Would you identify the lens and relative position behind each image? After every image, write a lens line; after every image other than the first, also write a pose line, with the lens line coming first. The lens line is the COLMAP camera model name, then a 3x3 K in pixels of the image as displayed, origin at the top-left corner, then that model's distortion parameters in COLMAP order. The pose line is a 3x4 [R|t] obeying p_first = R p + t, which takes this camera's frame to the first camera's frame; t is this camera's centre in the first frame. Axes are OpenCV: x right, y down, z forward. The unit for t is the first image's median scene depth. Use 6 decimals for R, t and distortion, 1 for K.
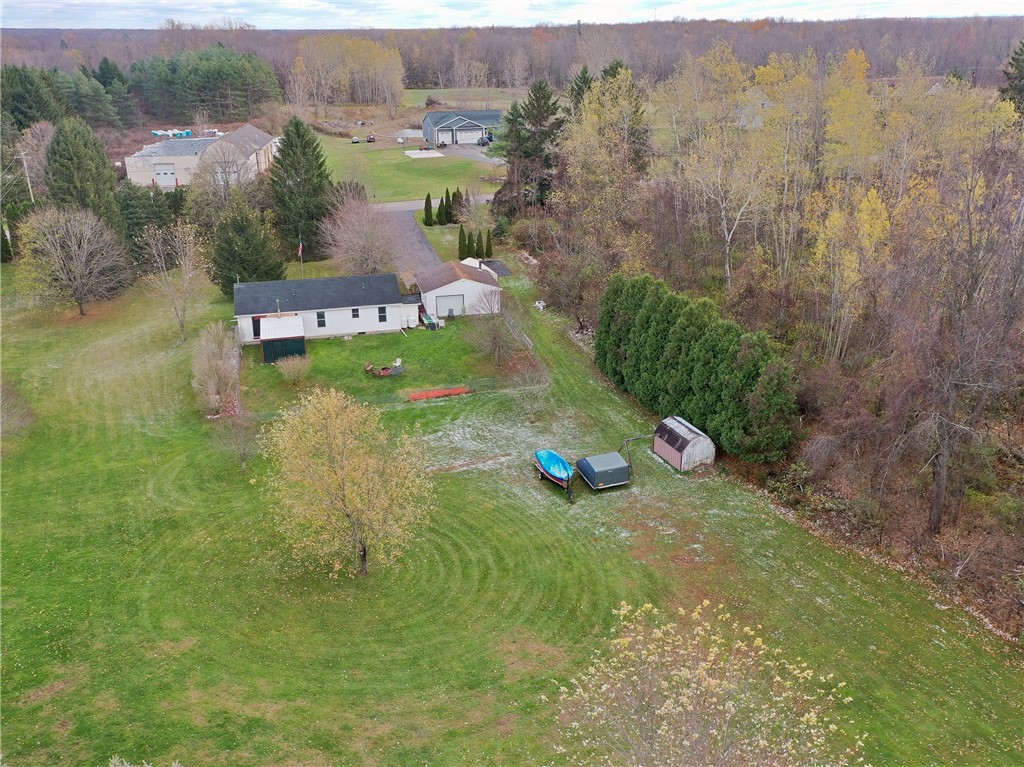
lens RADIAL K [[915.1, 0, 508.7], [0, 915.1, 382.0], [0, 0, 1]] dist [-0.001944, 0.108878]
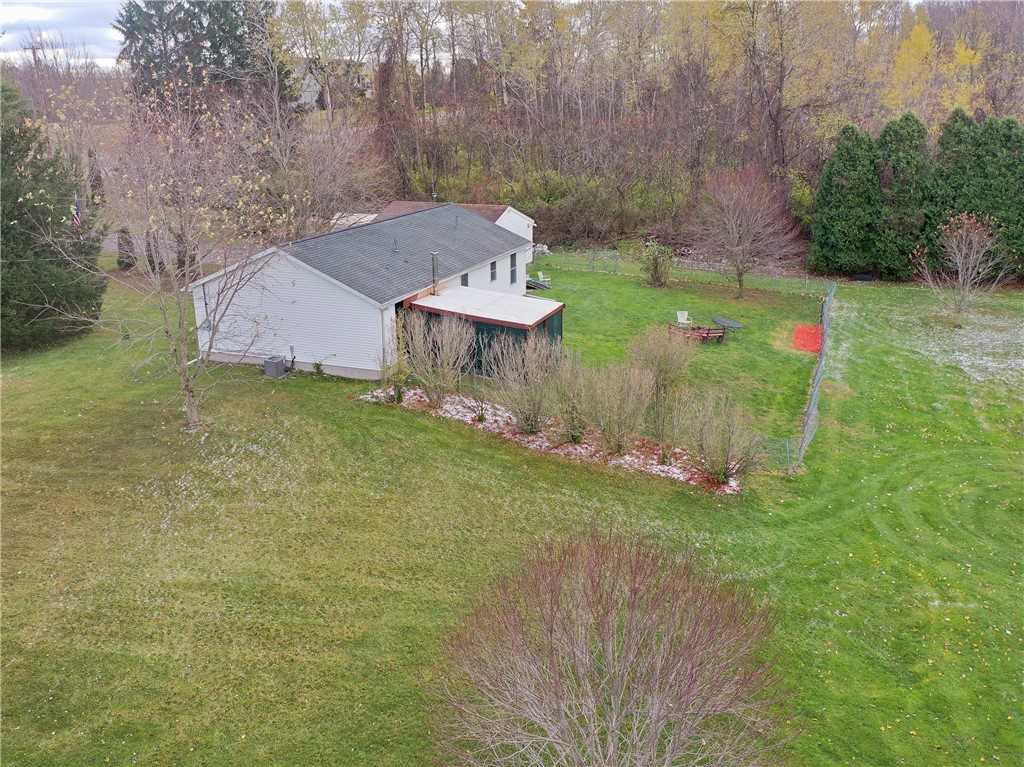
lens RADIAL K [[915.1, 0, 508.7], [0, 915.1, 382.0], [0, 0, 1]] dist [-0.001944, 0.108878]
pose [[0.592358, -0.246945, 0.766897, -0.558278], [0.300874, 0.950807, 0.073767, -0.051785], [-0.747387, 0.187043, 0.637517, 0.686041]]
